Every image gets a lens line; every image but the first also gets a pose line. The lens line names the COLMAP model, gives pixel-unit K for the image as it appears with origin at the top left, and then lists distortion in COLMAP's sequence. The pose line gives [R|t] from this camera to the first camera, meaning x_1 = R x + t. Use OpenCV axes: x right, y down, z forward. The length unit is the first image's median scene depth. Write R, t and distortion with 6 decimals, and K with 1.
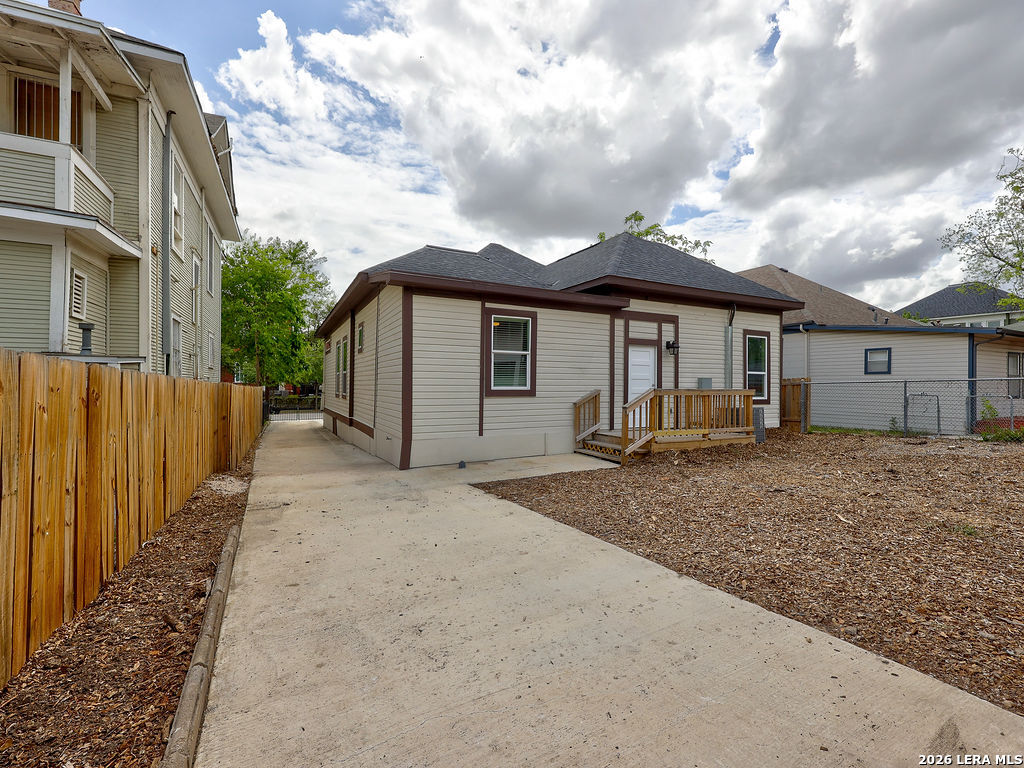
lens RADIAL K [[462.9, 0, 512.2], [0, 462.9, 380.5], [0, 0, 1]] dist [0.001408, 0.000432]
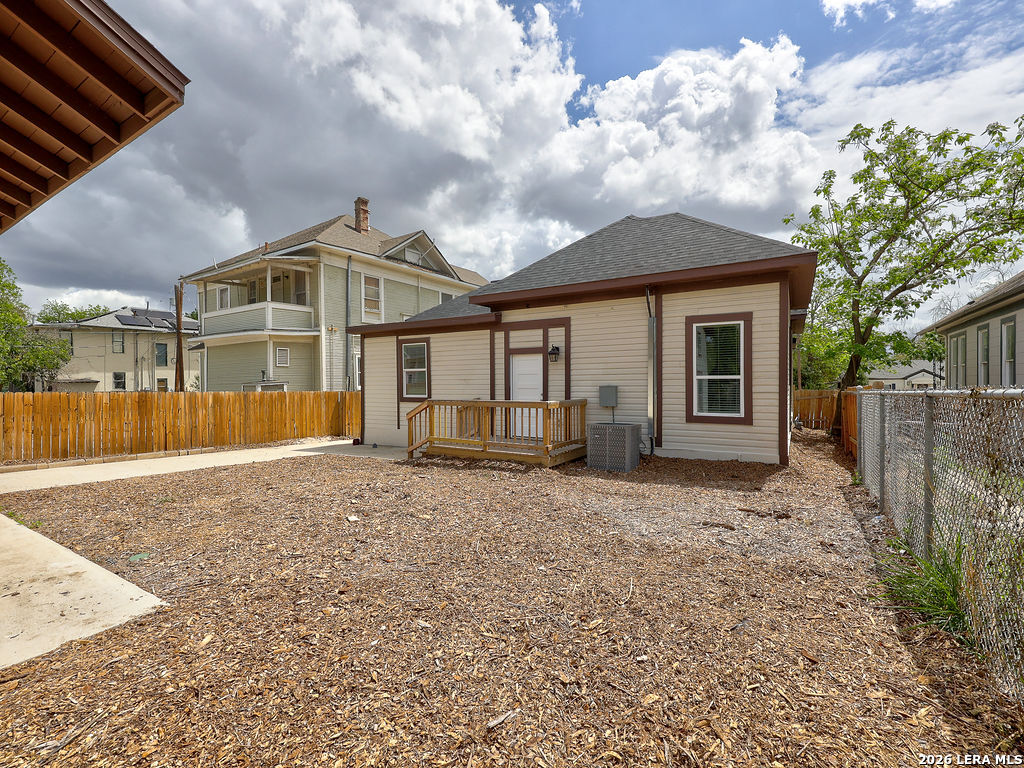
lens RADIAL K [[462.9, 0, 512.6], [0, 462.9, 387.7], [0, 0, 1]] dist [0.001408, 0.000432]
pose [[0.520598, -0.010792, -0.853734, 1.139383], [0.003875, 0.999940, -0.010277, 0.005904], [0.853793, 0.002042, 0.520608, 0.470111]]
